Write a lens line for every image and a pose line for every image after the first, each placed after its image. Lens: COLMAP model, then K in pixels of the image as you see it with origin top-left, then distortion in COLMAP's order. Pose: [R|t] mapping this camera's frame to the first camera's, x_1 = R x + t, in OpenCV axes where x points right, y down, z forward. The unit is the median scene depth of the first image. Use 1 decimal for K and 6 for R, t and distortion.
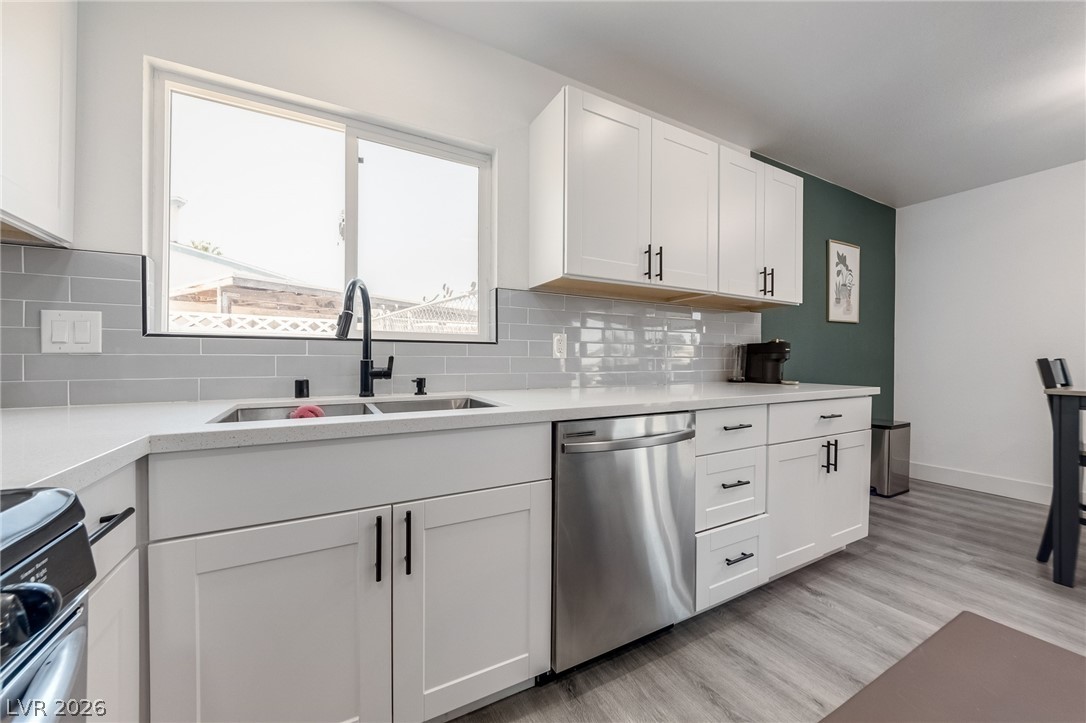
lens RADIAL K [[399.4, 0, 528.9], [0, 399.4, 359.5], [0, 0, 1]] dist [-0.001415, -0.000010]
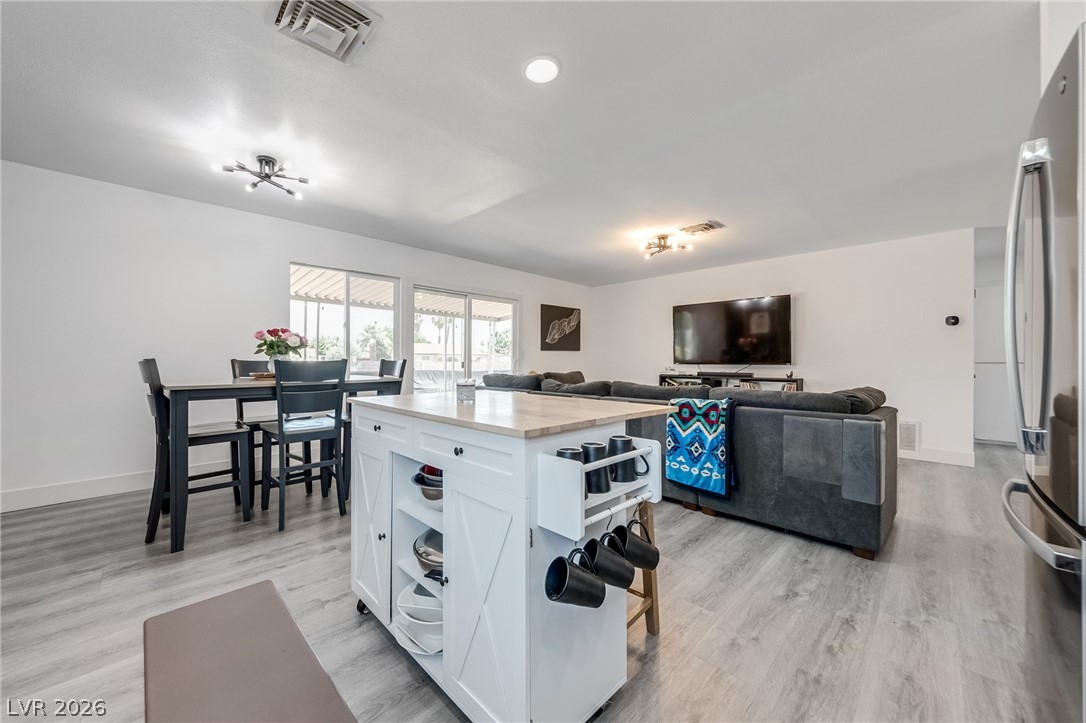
lens RADIAL K [[399.4, 0, 528.9], [0, 399.4, 359.5], [0, 0, 1]] dist [-0.001415, -0.000010]
pose [[-0.287309, 0.002352, 0.957835, -0.082383], [-0.001165, 0.999995, -0.002805, 0.001913], [-0.957837, -0.001922, -0.287305, 0.345640]]
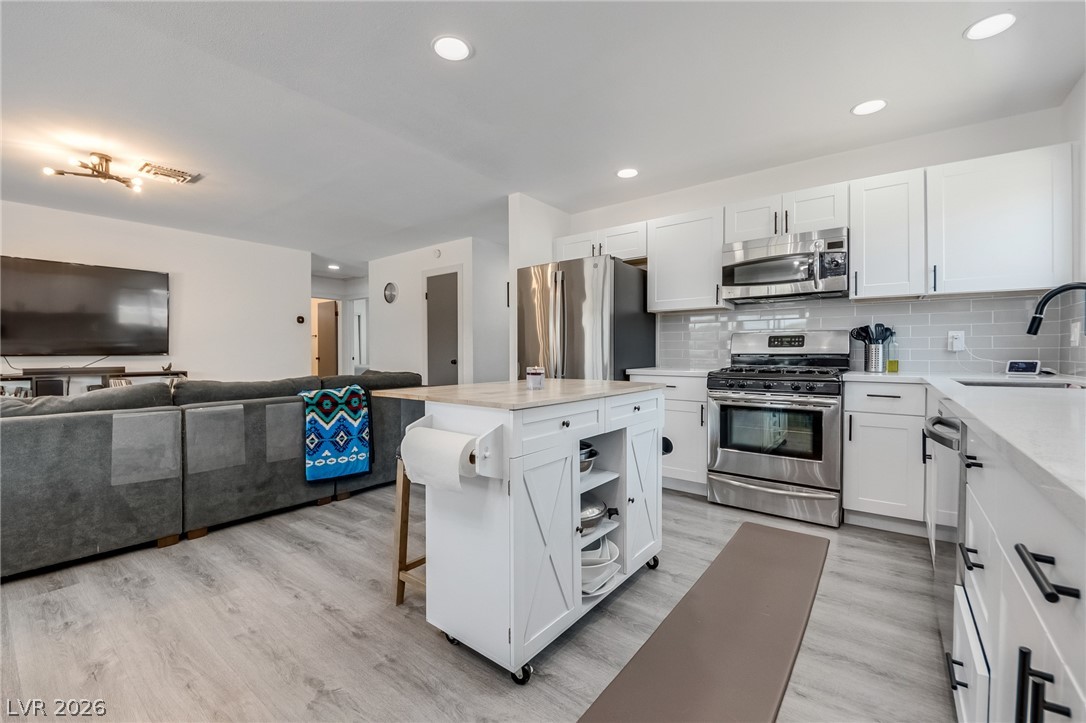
lens RADIAL K [[455.6, 0, 529.6], [0, 455.6, 356.8], [0, 0, 1]] dist [-0.001837, -0.000222]
pose [[-0.914441, 0.004541, -0.404693, 1.165022], [-0.000136, 0.999934, 0.011529, 0.006081], [0.404719, 0.010598, -0.914380, 1.135352]]
